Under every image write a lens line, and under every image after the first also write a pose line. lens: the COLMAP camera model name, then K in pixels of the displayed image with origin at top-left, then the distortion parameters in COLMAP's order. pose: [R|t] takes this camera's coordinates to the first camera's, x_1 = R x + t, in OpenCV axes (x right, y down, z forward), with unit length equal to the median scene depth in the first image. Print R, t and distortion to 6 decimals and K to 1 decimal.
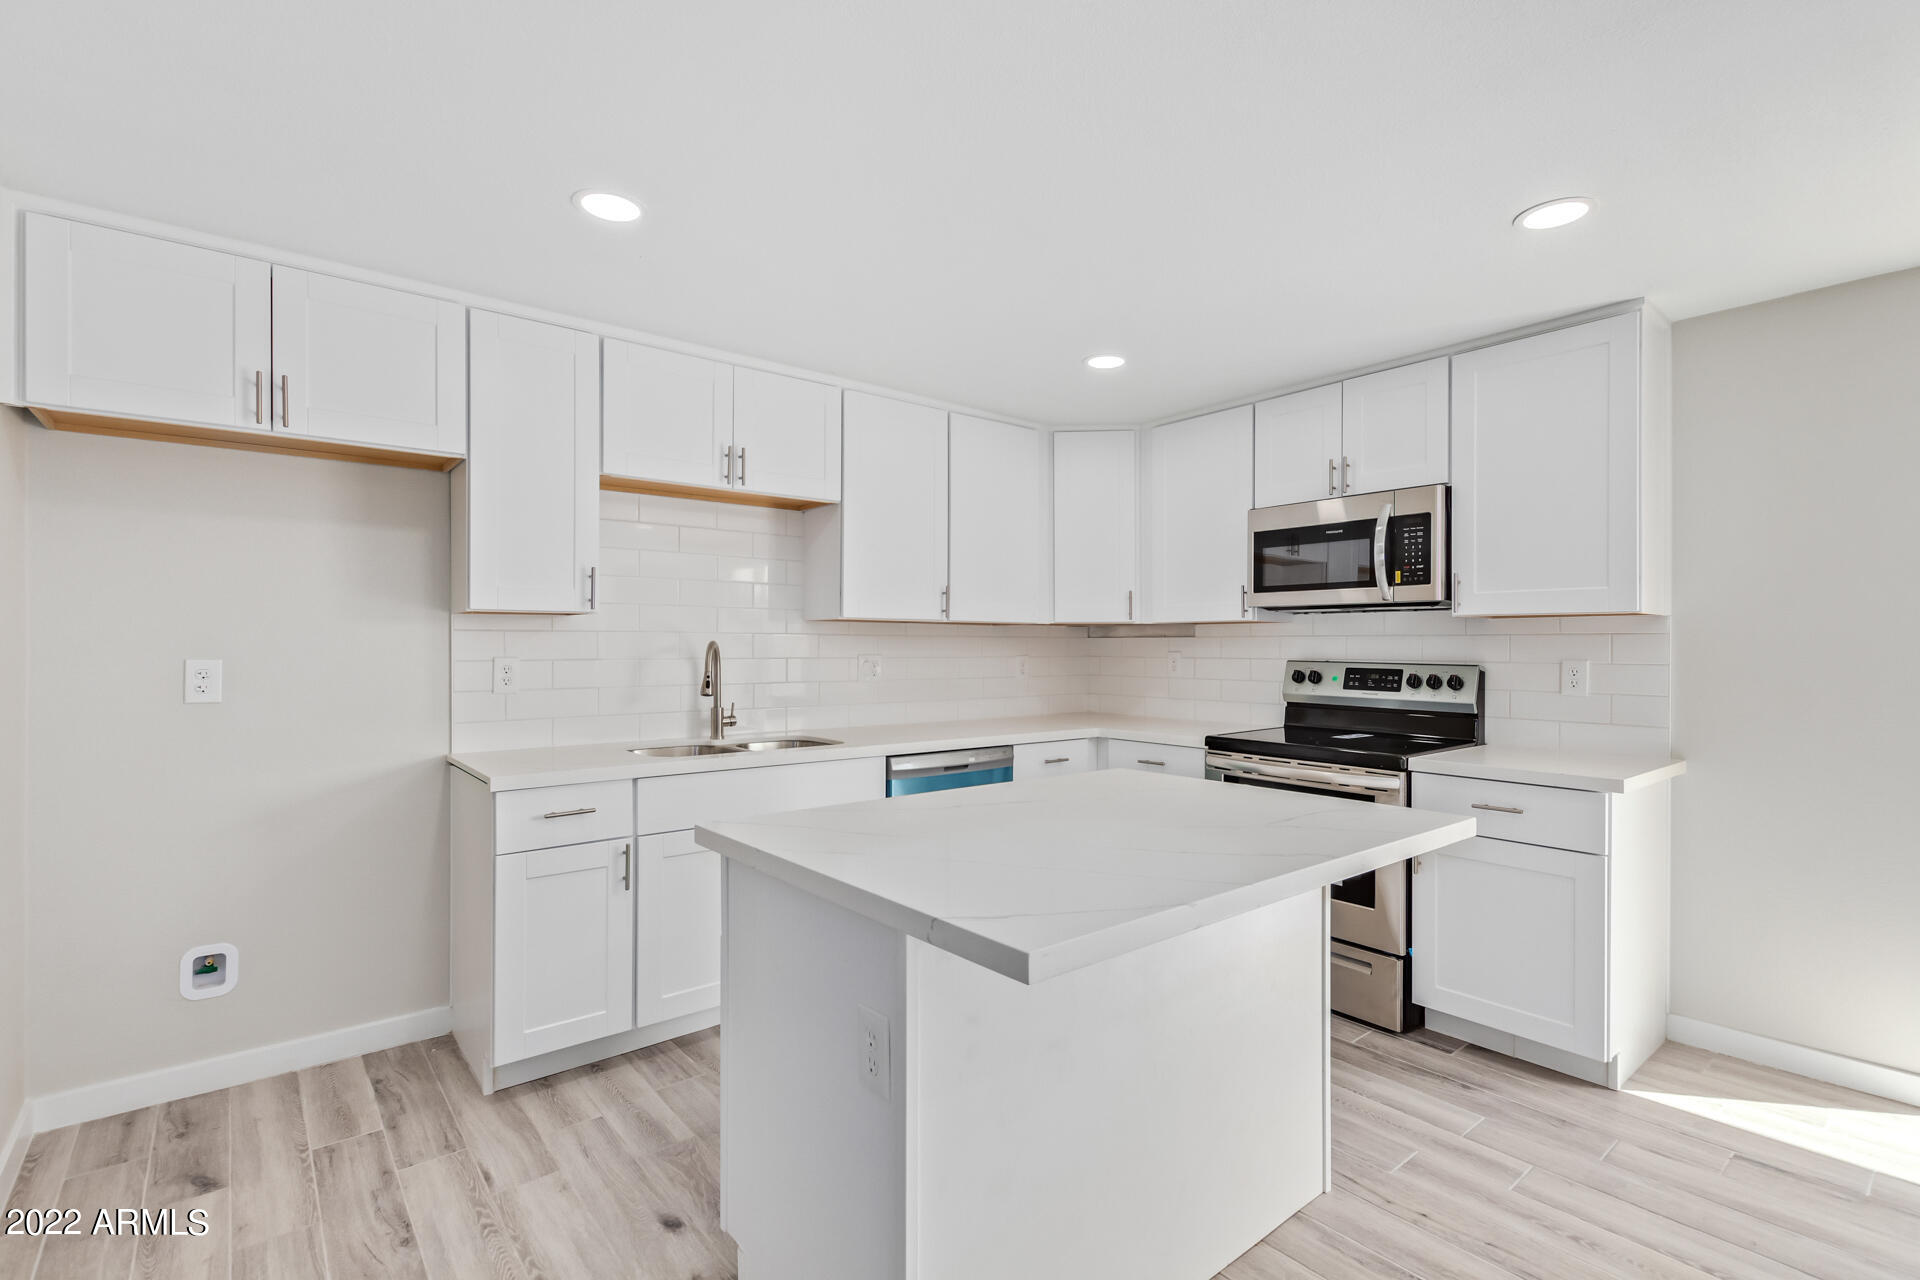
lens RADIAL K [[877.8, 0, 955.9], [0, 877.8, 641.0], [0, 0, 1]] dist [0.003709, -0.002083]
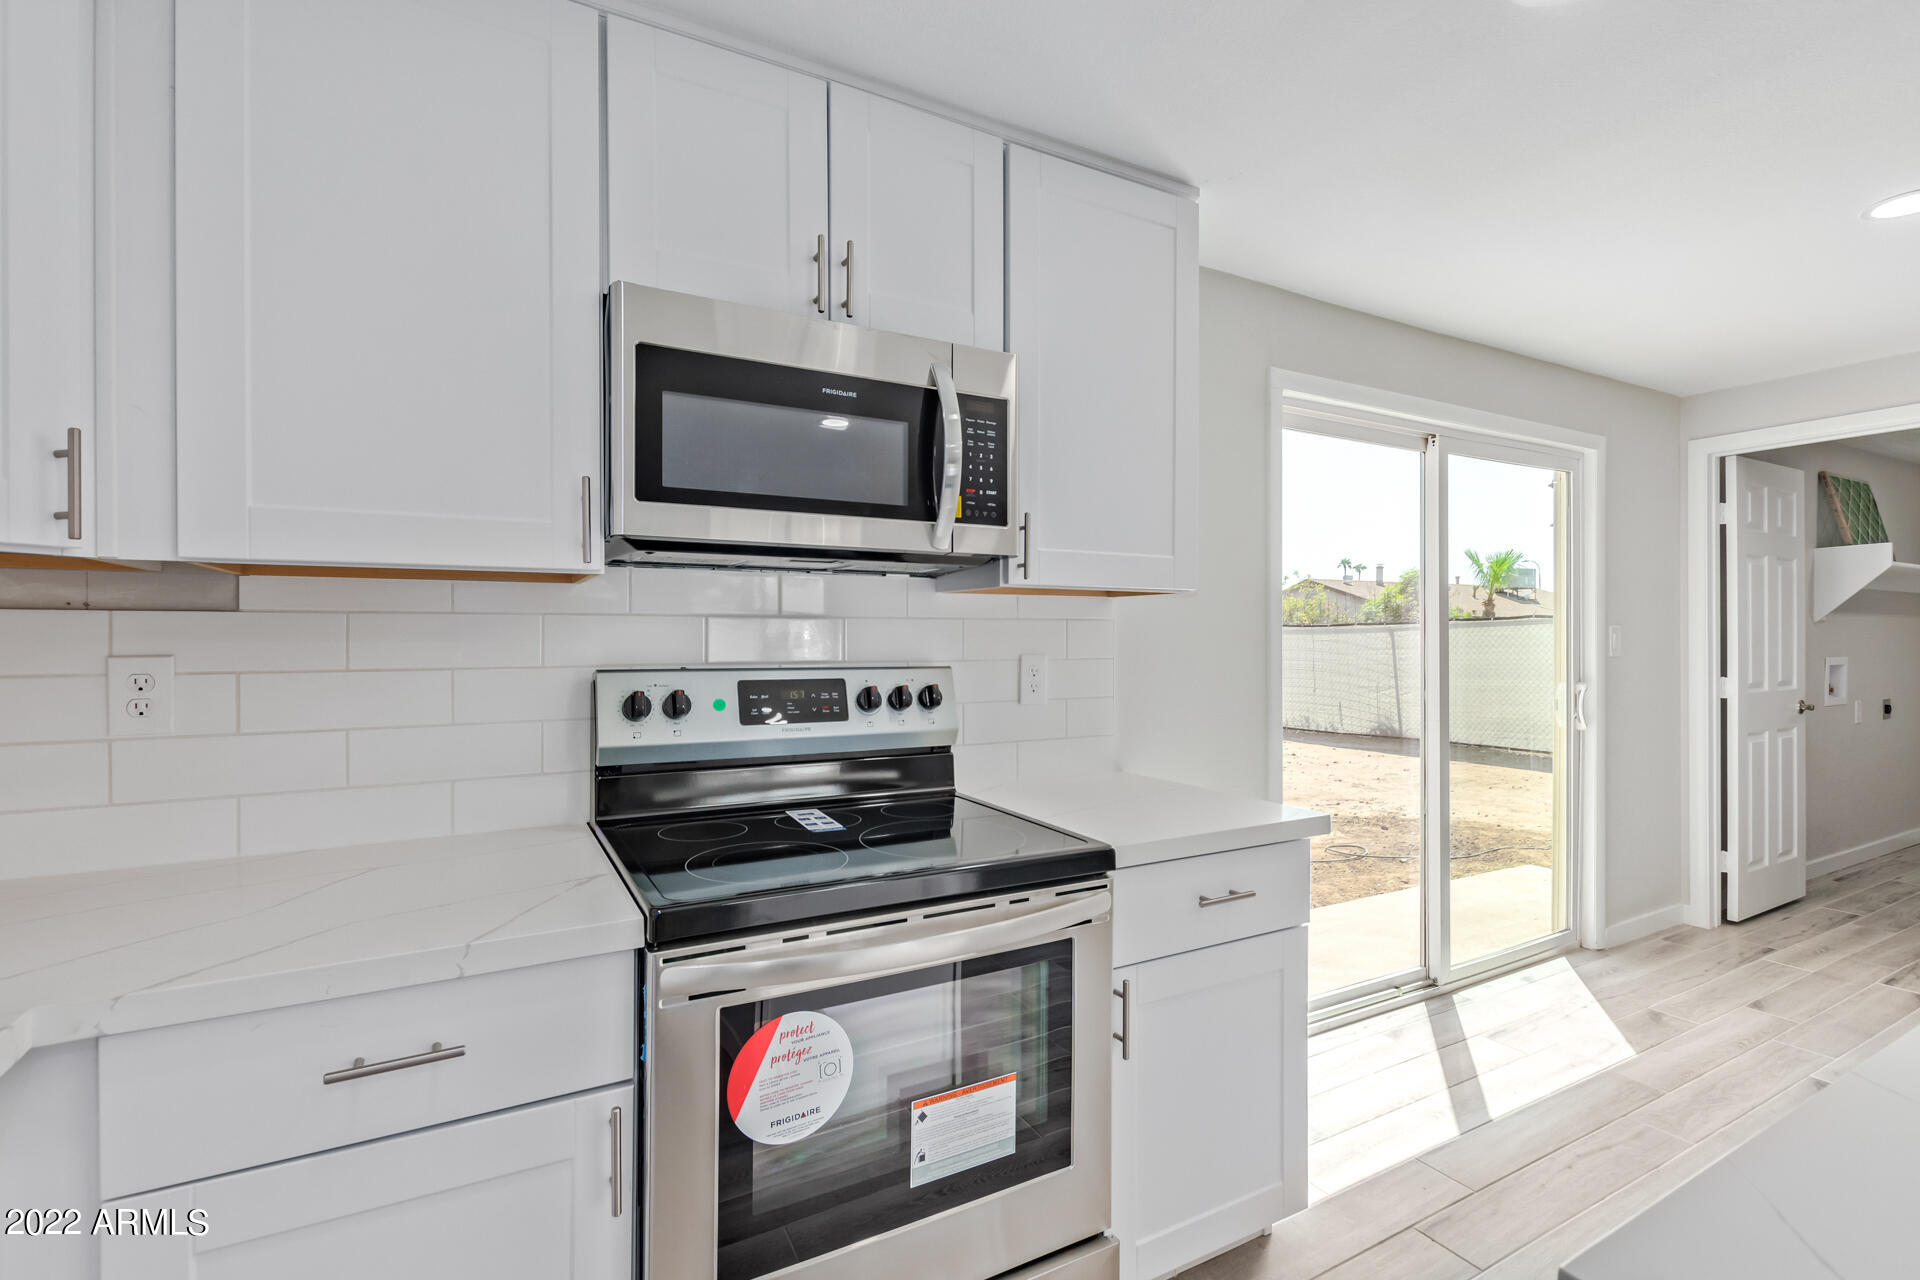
lens RADIAL K [[877.8, 0, 947.9], [0, 877.8, 635.2], [0, 0, 1]] dist [0.003709, -0.002083]
pose [[0.173156, -0.000729, 0.984894, -0.021278], [-0.003587, 0.999993, 0.001371, 0.004167], [-0.984888, -0.003770, 0.173152, 0.893041]]
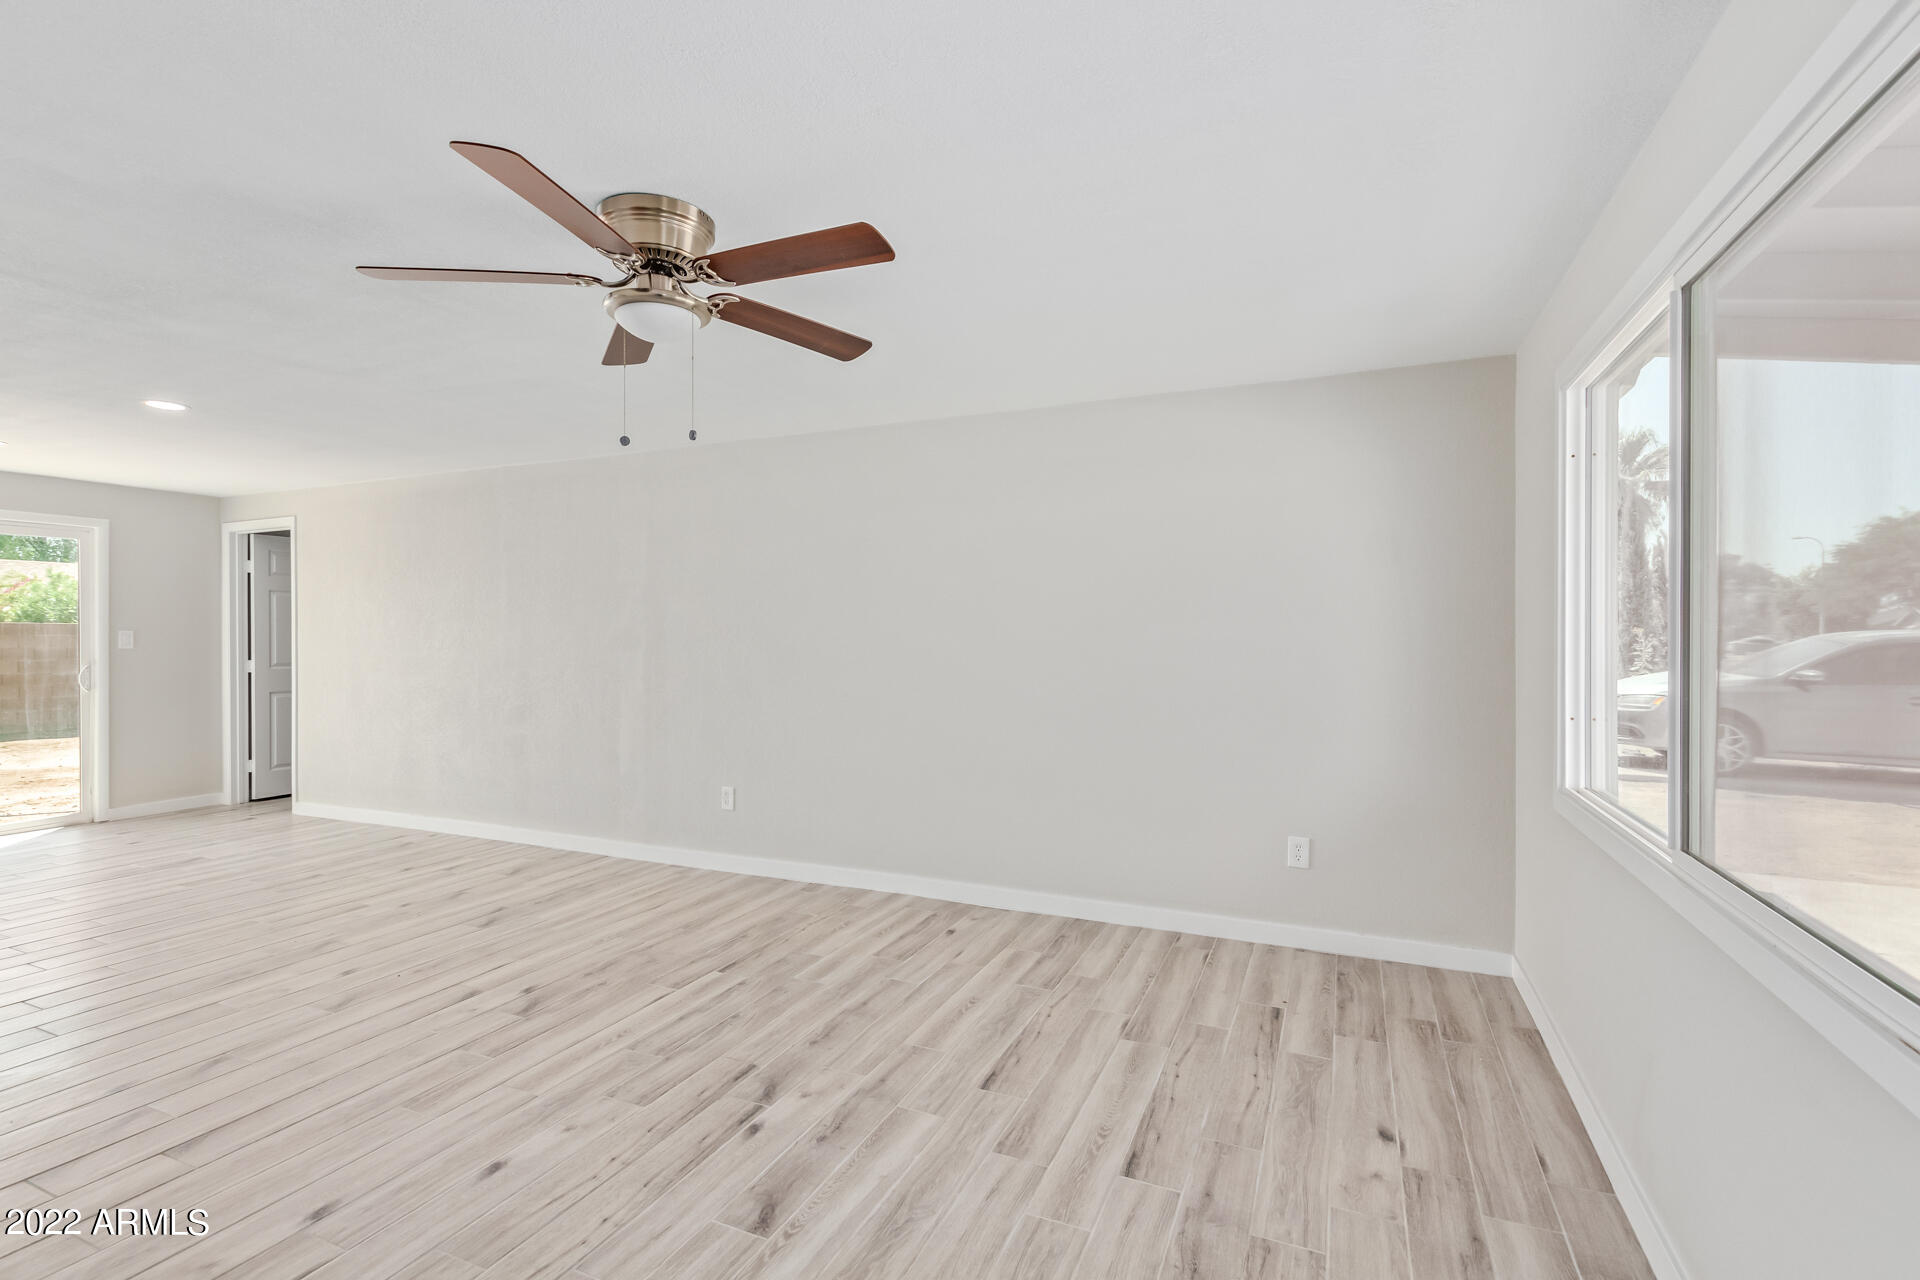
lens RADIAL K [[877.8, 0, 961.7], [0, 877.8, 646.3], [0, 0, 1]] dist [0.003709, -0.002083]
pose [[-0.455623, -0.012486, 0.890085, -1.290414], [-0.000176, 0.999903, 0.013936, -0.003781], [-0.890173, 0.006193, -0.455581, -0.495200]]
